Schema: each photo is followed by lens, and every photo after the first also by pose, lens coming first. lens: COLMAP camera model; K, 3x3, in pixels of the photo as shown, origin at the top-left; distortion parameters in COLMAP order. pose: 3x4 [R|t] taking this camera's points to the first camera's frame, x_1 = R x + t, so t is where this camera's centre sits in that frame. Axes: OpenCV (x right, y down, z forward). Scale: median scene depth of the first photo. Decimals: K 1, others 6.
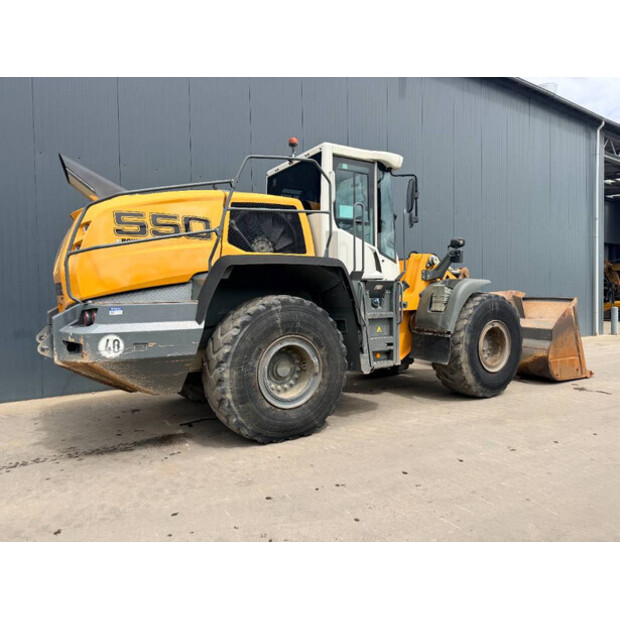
lens RADIAL K [[435.1, 0, 310.4], [0, 435.1, 306.9], [0, 0, 1]] dist [0.068821, -0.085855]
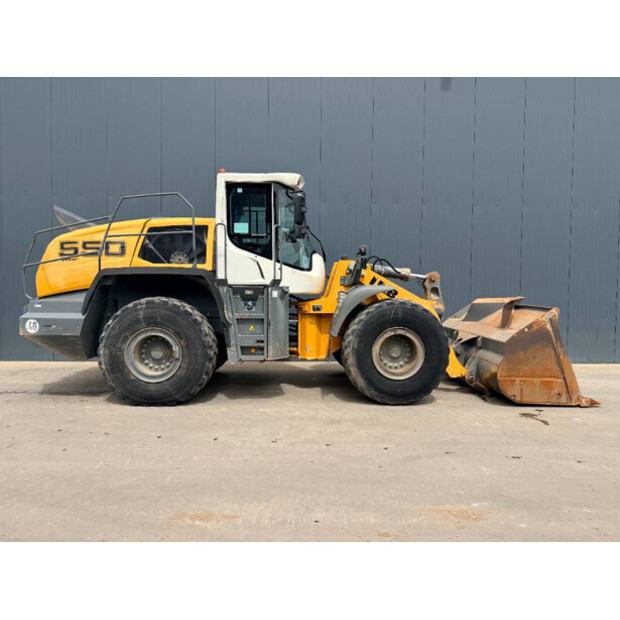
lens RADIAL K [[435.1, 0, 310.4], [0, 435.1, 306.9], [0, 0, 1]] dist [0.068821, -0.085855]
pose [[0.866773, 0.035475, -0.497440, 0.935878], [-0.032183, 0.999367, 0.015192, -0.030343], [0.497664, 0.002841, 0.867365, 0.067681]]
